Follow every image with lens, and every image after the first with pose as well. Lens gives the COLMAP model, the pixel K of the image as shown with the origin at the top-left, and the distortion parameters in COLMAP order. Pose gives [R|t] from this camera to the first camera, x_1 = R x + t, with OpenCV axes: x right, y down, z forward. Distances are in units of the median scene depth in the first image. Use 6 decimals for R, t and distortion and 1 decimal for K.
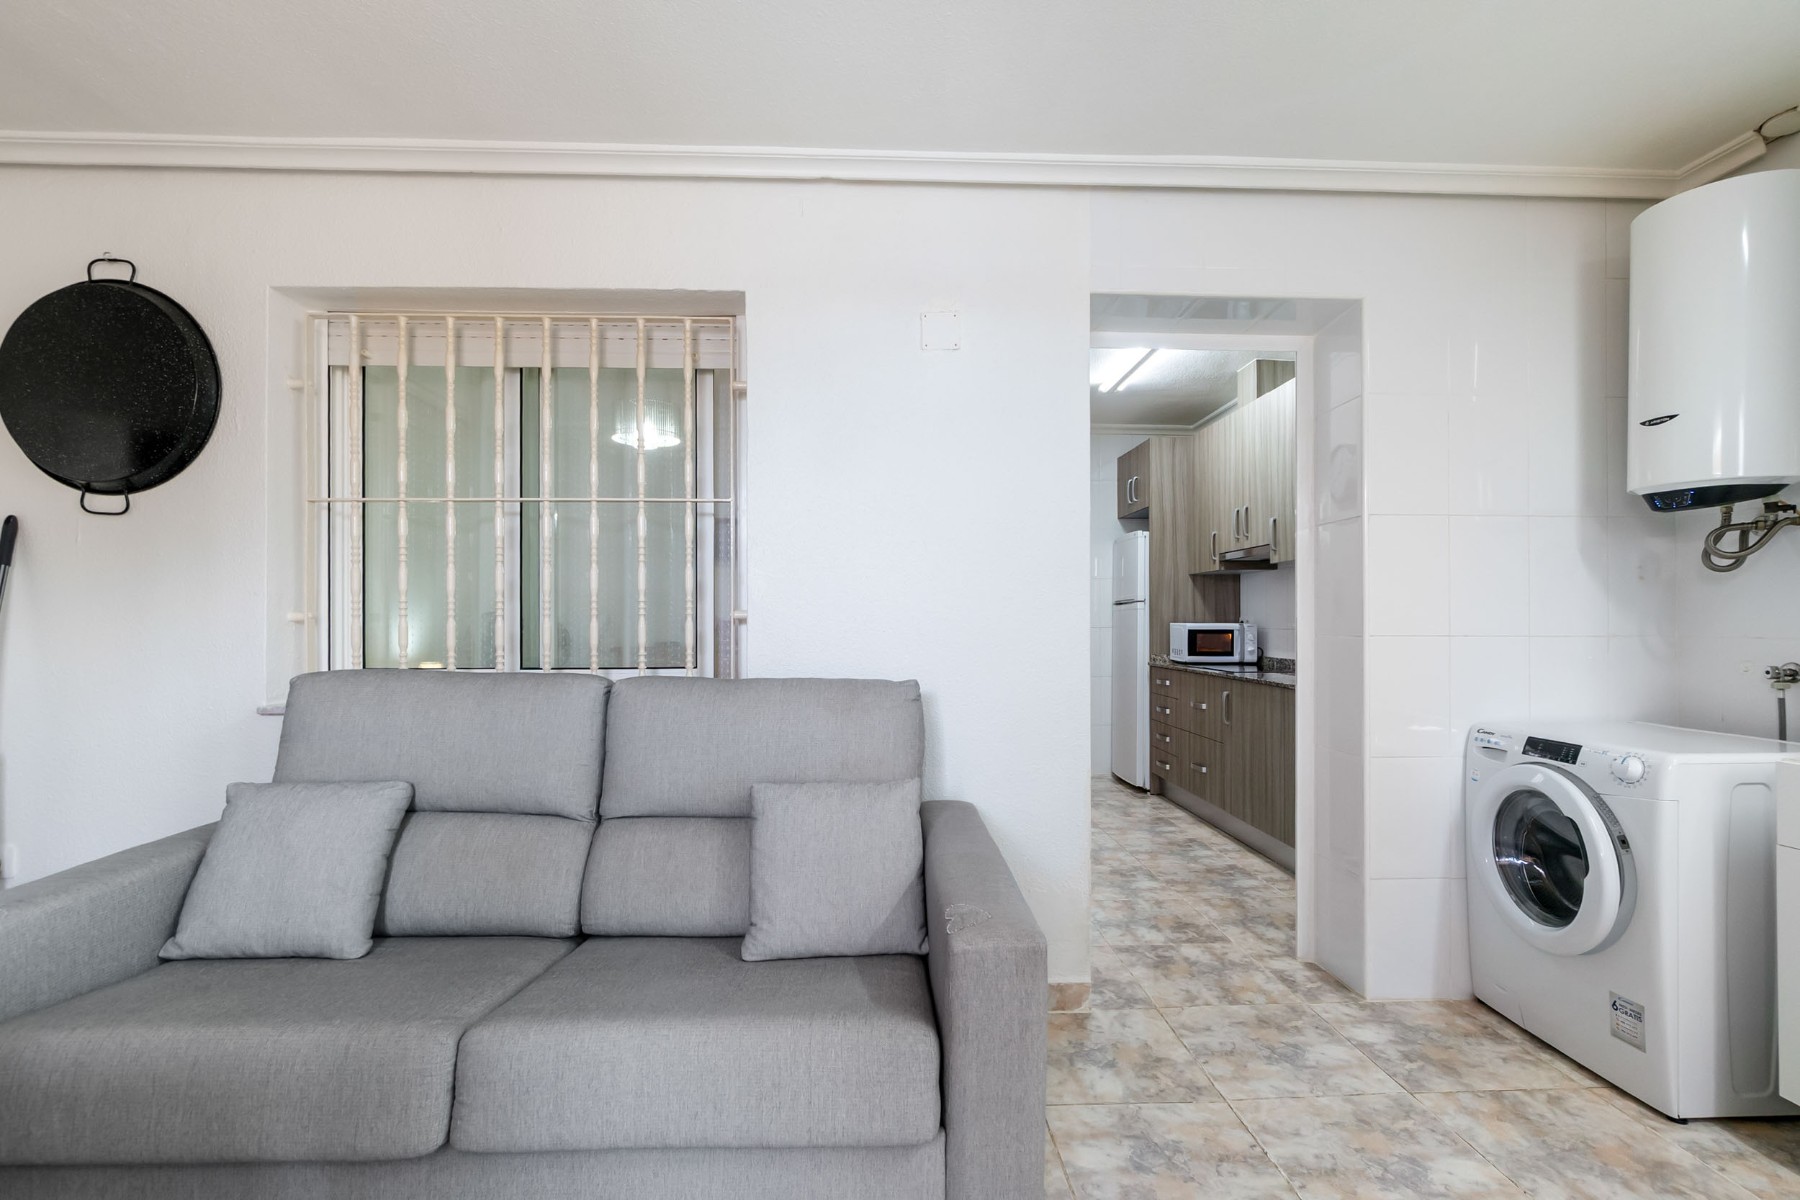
lens RADIAL K [[773.7, 0, 893.4], [0, 773.7, 618.3], [0, 0, 1]] dist [-0.007740, 0.000473]
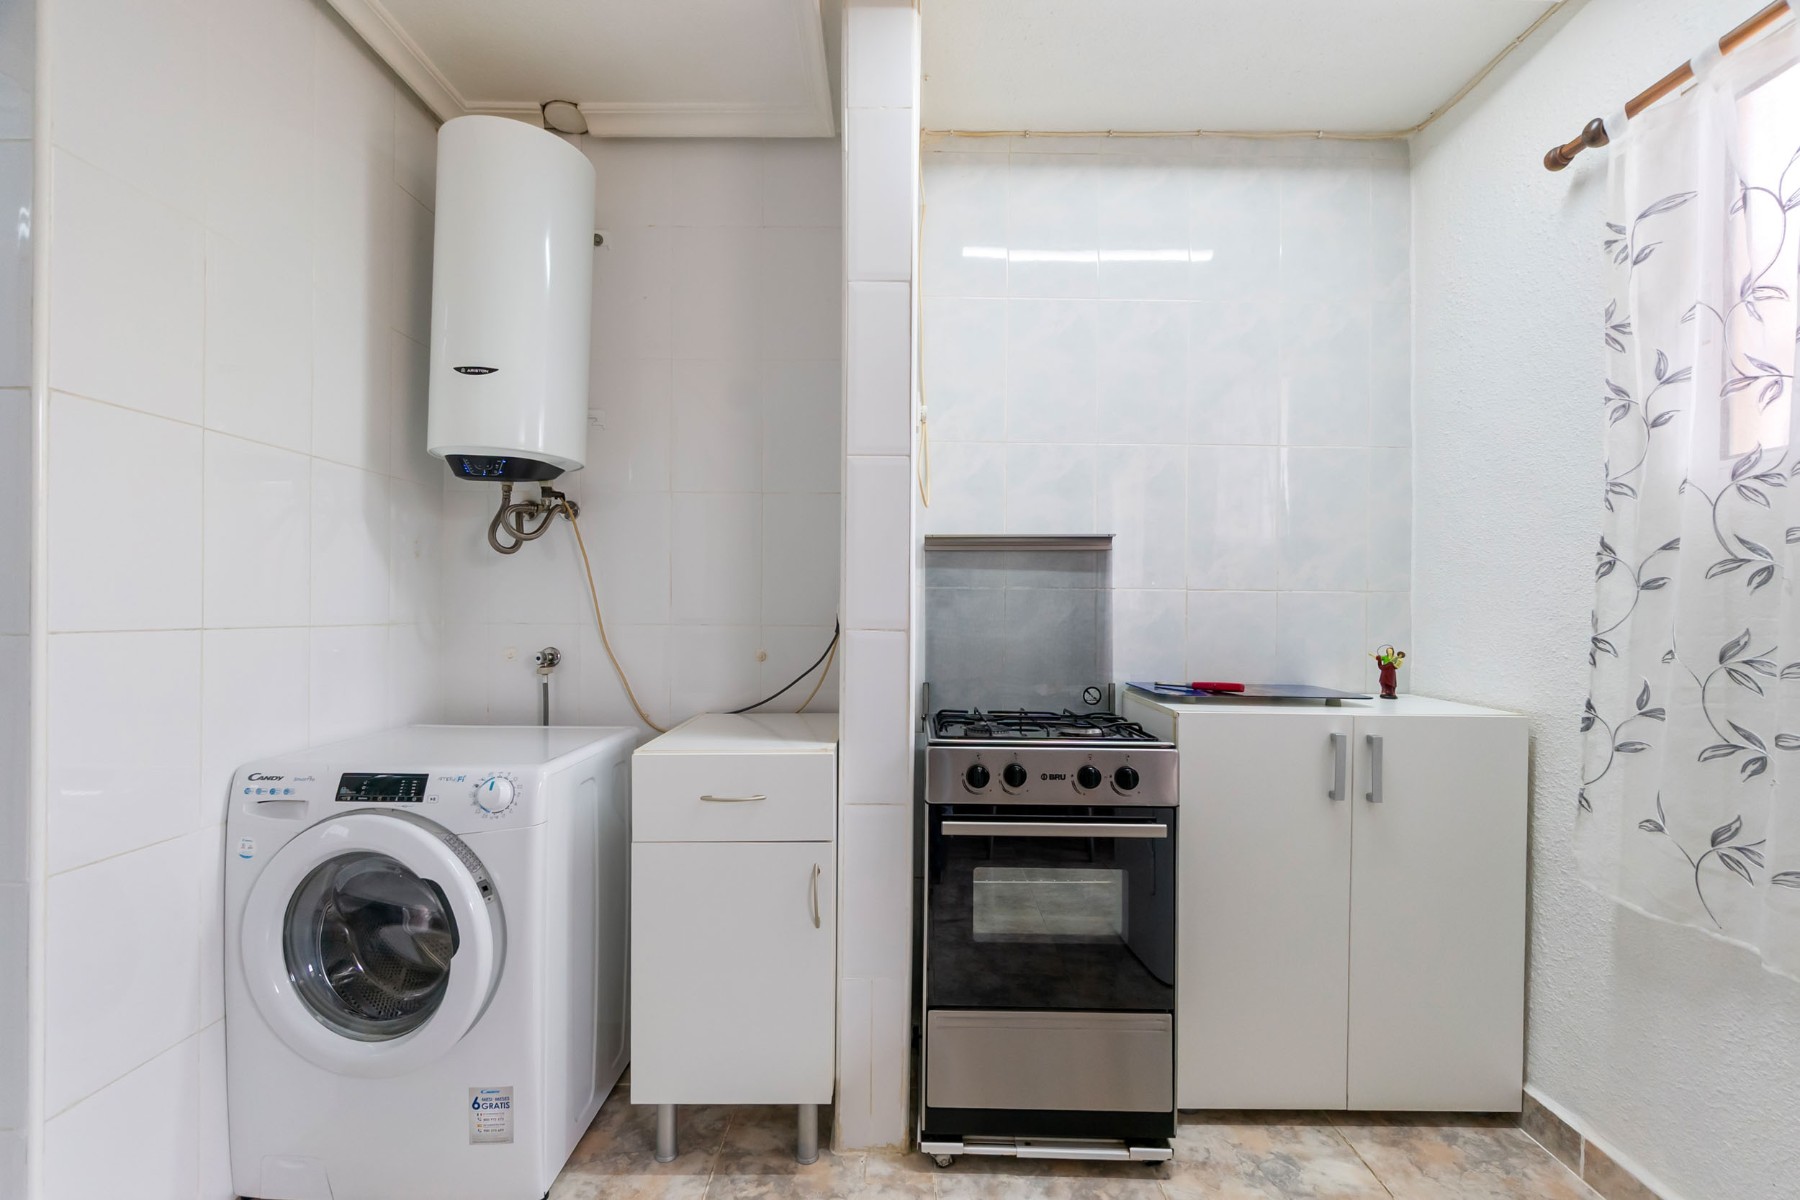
lens RADIAL K [[773.7, 0, 900.0], [0, 773.7, 607.0], [0, 0, 1]] dist [-0.007740, 0.000473]
pose [[0.027111, 0.004970, 0.999620, 0.158368], [-0.013642, 0.999896, -0.004601, 0.001895], [-0.999539, -0.013512, 0.027176, 0.506581]]
